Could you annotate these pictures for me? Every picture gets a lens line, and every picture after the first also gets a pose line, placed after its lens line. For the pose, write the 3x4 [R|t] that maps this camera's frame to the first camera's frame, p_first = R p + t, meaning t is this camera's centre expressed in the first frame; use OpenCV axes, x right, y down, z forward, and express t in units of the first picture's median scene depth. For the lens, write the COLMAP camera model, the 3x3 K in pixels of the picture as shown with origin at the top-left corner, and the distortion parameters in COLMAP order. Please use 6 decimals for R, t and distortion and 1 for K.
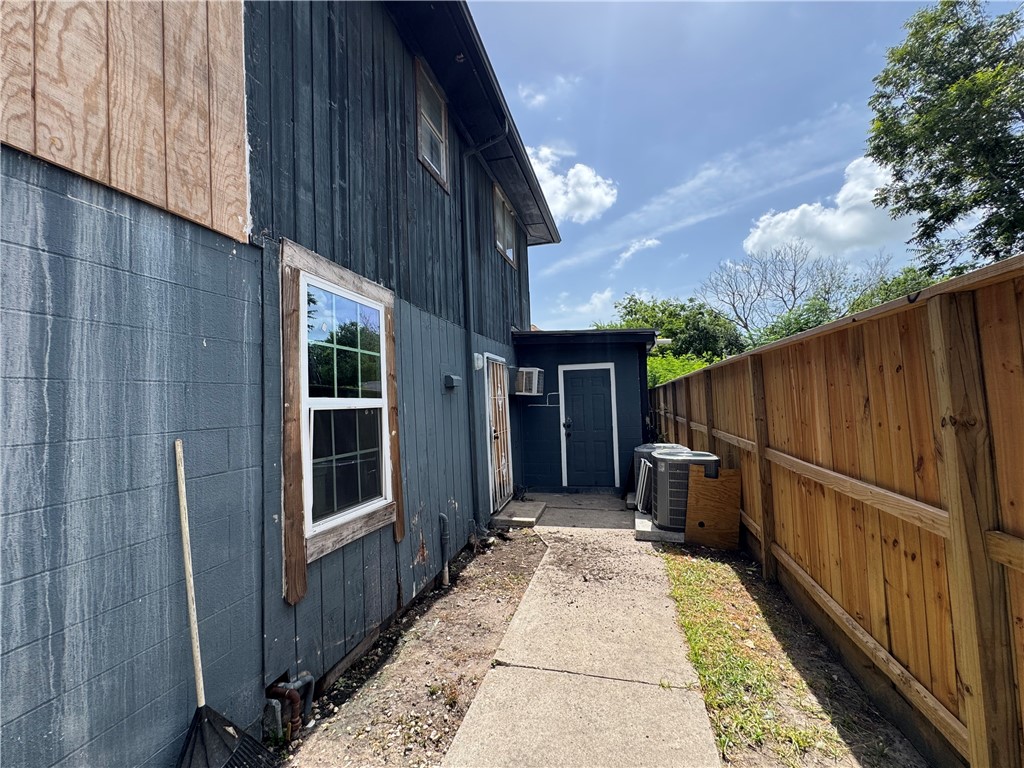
lens RADIAL K [[429.8, 0, 510.0], [0, 429.8, 384.3], [0, 0, 1]] dist [-0.005233, 0.000471]
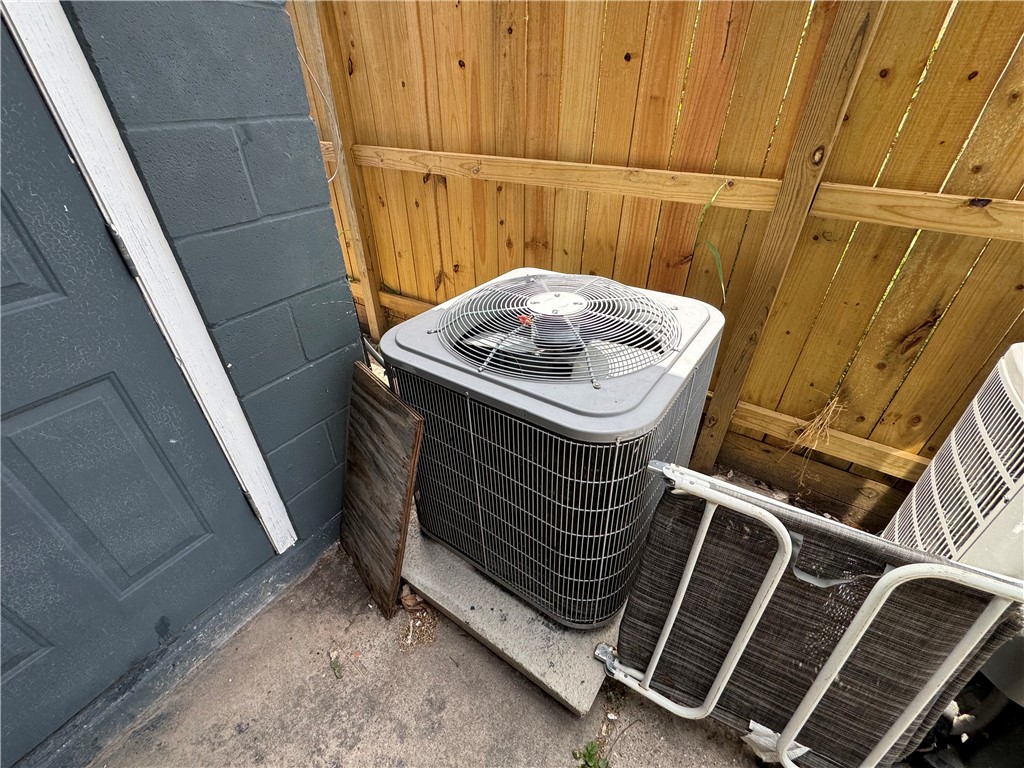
lens RADIAL K [[429.8, 0, 510.0], [0, 429.8, 384.3], [0, 0, 1]] dist [-0.005233, 0.000471]
pose [[0.334909, -0.503734, 0.796296, 0.623271], [-0.049113, 0.834619, 0.548633, 0.236722], [-0.940970, -0.222851, 0.254781, 3.286346]]
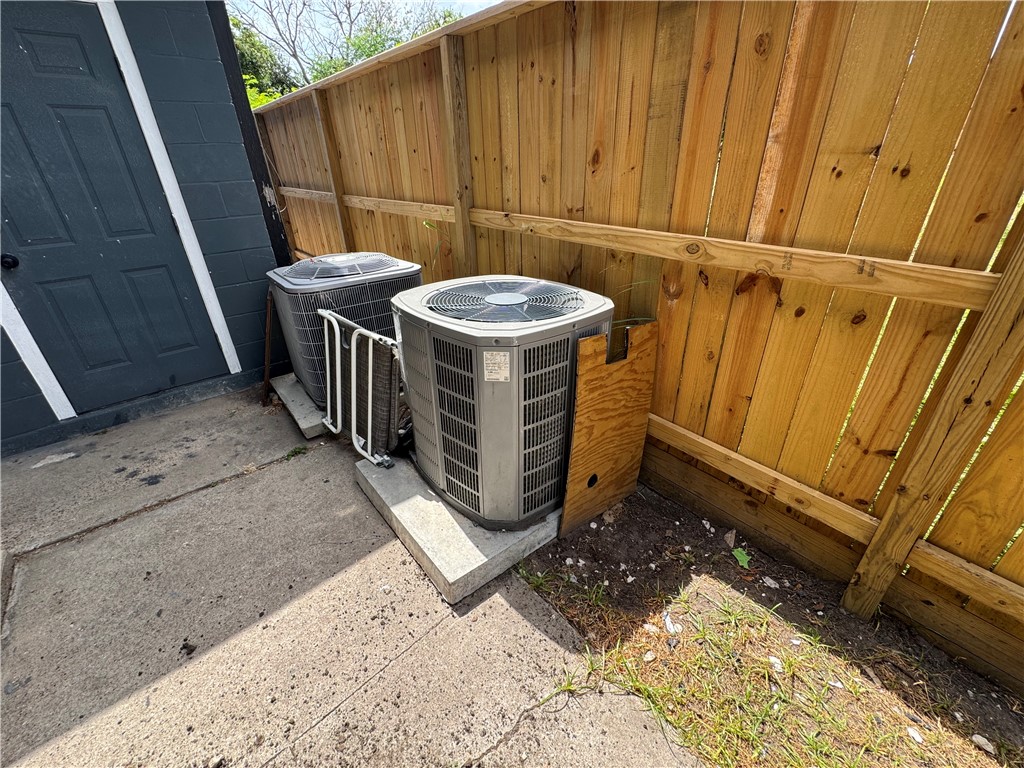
lens RADIAL K [[429.8, 0, 510.0], [0, 429.8, 384.3], [0, 0, 1]] dist [-0.005233, 0.000471]
pose [[0.585454, -0.359600, 0.726589, 0.373499], [-0.031241, 0.885570, 0.463455, 0.178608], [-0.810104, -0.294031, 0.507226, 2.146567]]
